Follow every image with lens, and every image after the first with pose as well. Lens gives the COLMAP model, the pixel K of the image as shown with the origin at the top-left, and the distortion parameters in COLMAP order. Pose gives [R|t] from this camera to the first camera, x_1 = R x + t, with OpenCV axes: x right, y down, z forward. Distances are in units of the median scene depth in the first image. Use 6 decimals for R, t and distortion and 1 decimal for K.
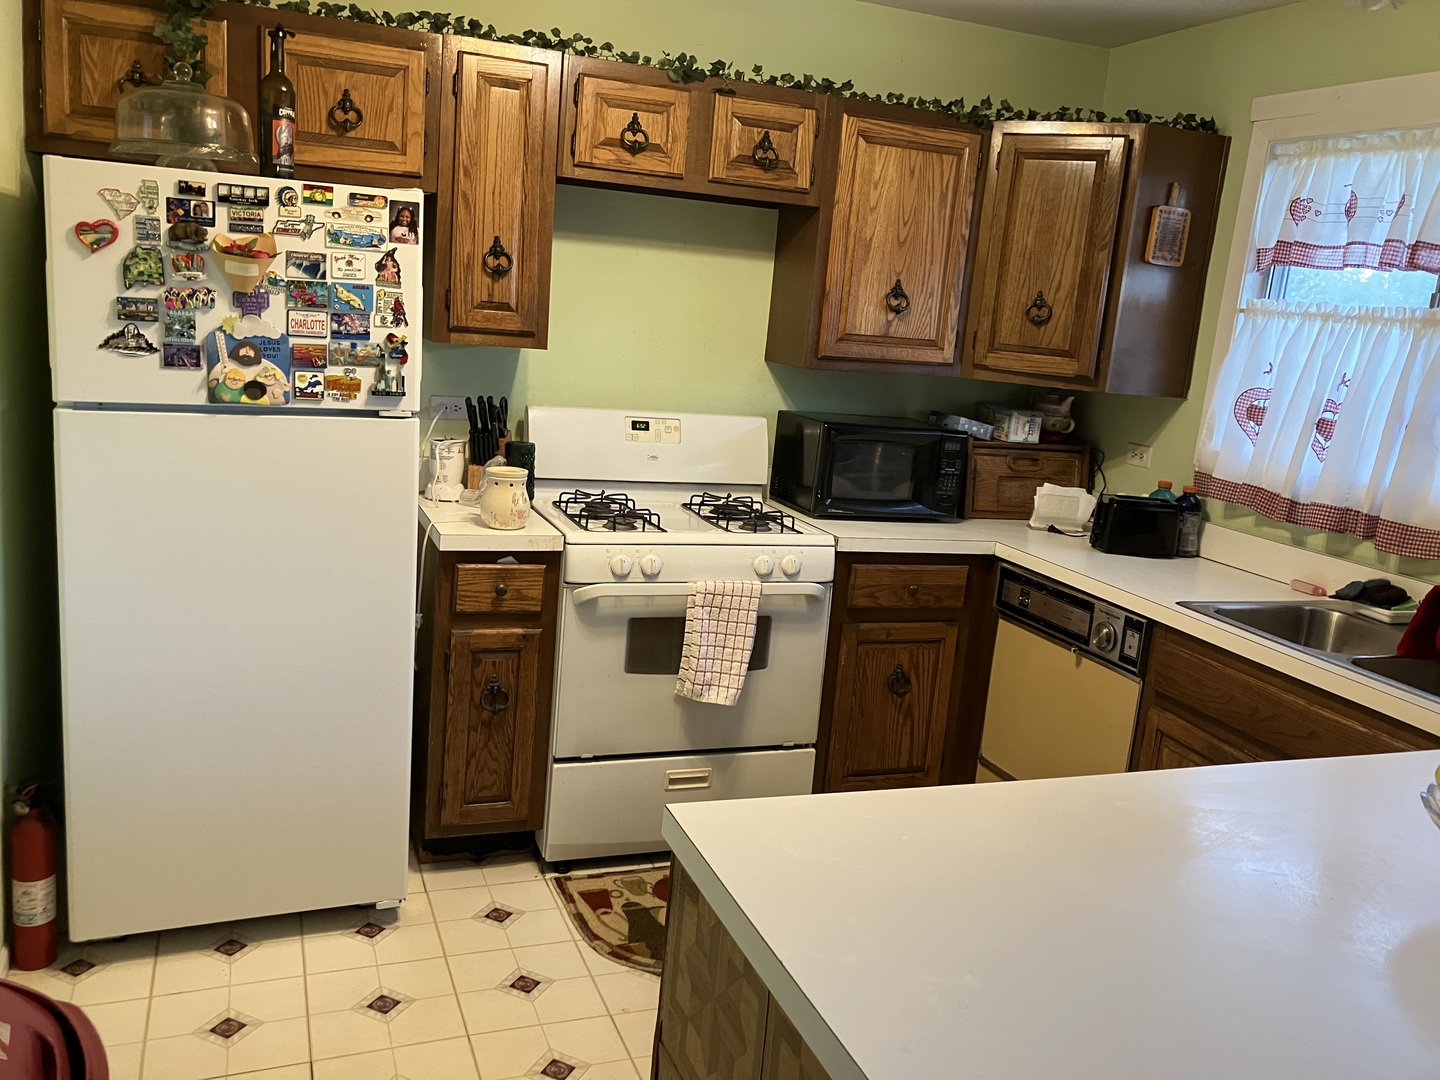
lens RADIAL K [[1170.4, 0, 713.5], [0, 1170.4, 542.9], [0, 0, 1]] dist [-0.033864, 0.063610]
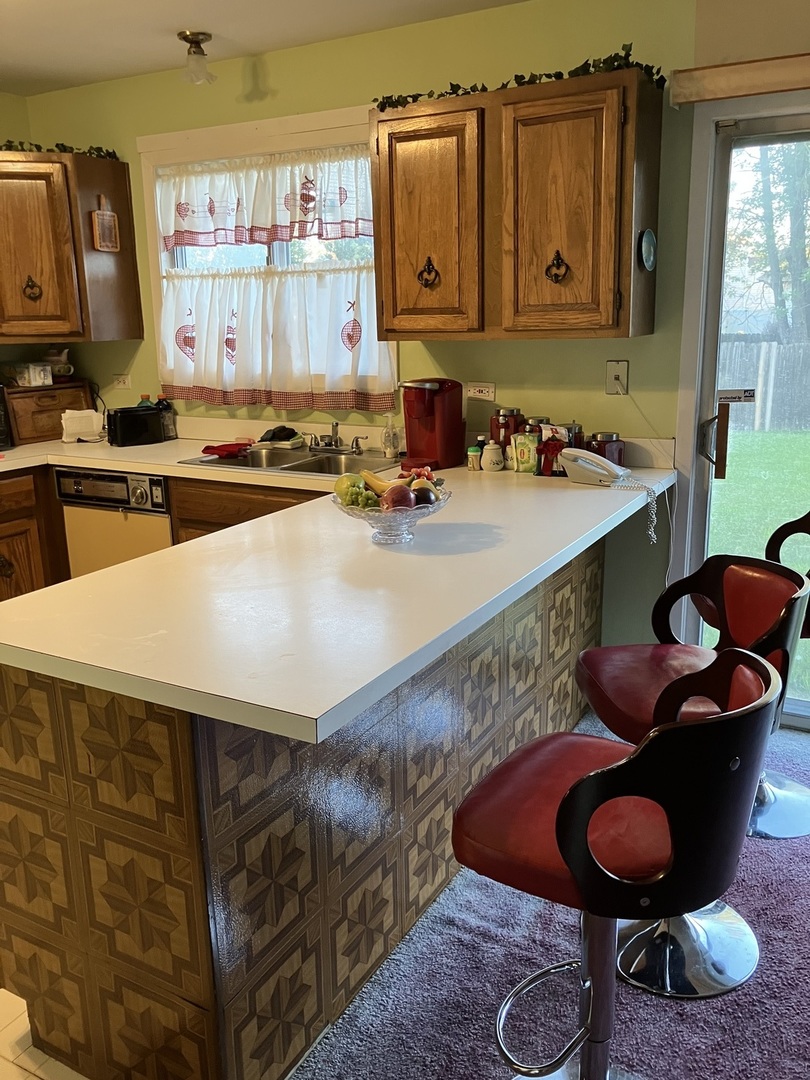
lens RADIAL K [[877.8, 0, 407.4], [0, 877.8, 544.3], [0, 0, 1]] dist [-0.033864, 0.063610]
pose [[0.756304, -0.264274, 0.598467, -0.098116], [0.215078, 0.964370, 0.154050, 0.036362], [-0.617855, 0.012208, 0.786197, -0.121752]]
